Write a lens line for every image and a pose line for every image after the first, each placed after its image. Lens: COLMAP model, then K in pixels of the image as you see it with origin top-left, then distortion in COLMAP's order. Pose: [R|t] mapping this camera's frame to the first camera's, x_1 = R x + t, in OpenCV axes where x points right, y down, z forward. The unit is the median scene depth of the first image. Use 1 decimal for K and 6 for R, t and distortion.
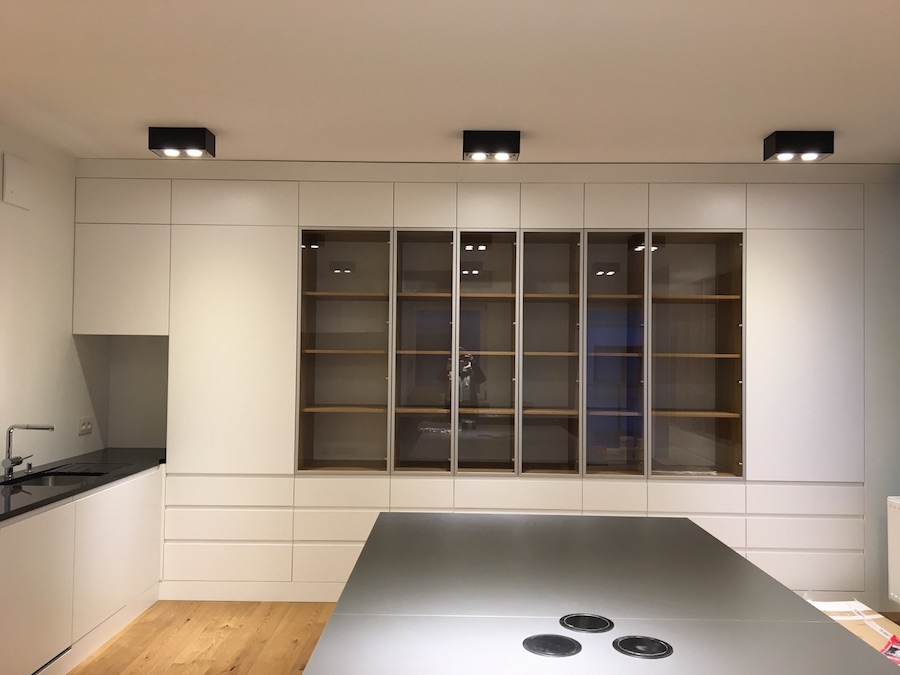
lens RADIAL K [[753.4, 0, 449.0], [0, 753.4, 338.5], [0, 0, 1]] dist [0.091653, -0.124971]
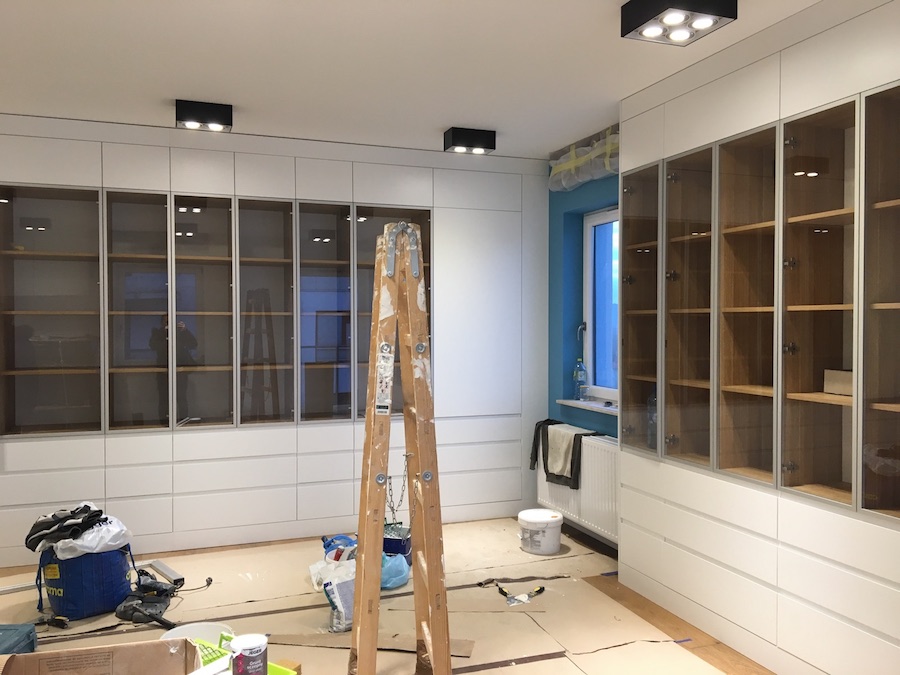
lens RADIAL K [[753.4, 0, 449.8], [0, 753.4, 338.3], [0, 0, 1]] dist [0.091653, -0.124971]
pose [[0.934381, -0.018267, 0.355807, -0.007628], [0.002225, 0.998964, 0.045443, 0.006863], [-0.356269, -0.041669, 0.933454, -0.112517]]
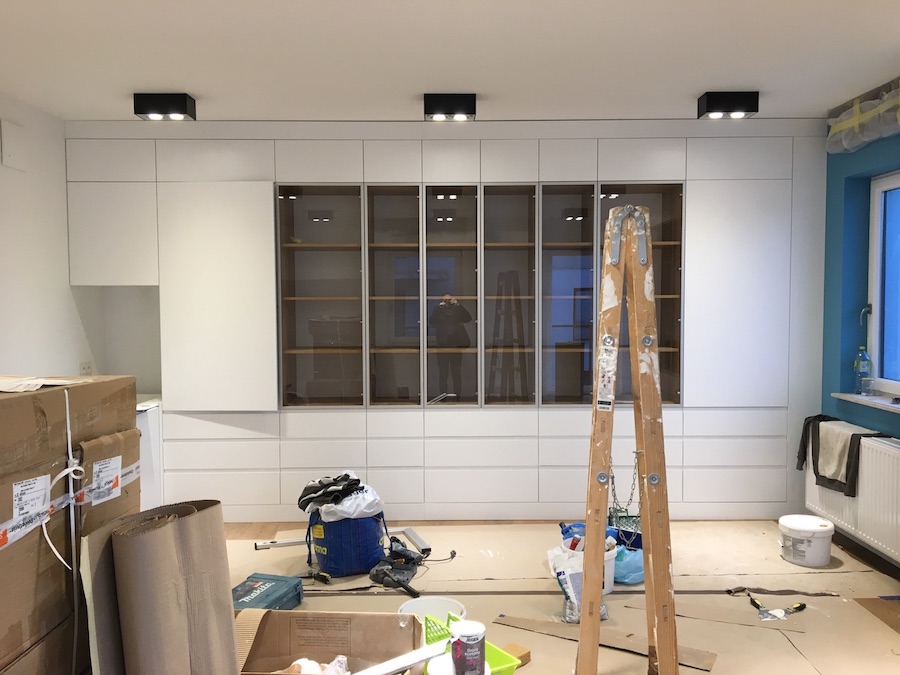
lens RADIAL K [[753.4, 0, 450.3], [0, 753.4, 340.1], [0, 0, 1]] dist [0.091653, -0.124971]
pose [[0.999572, -0.016629, 0.024054, 0.020726], [0.014779, 0.997064, 0.075131, -0.001706], [-0.025233, -0.074743, 0.996884, -0.100374]]
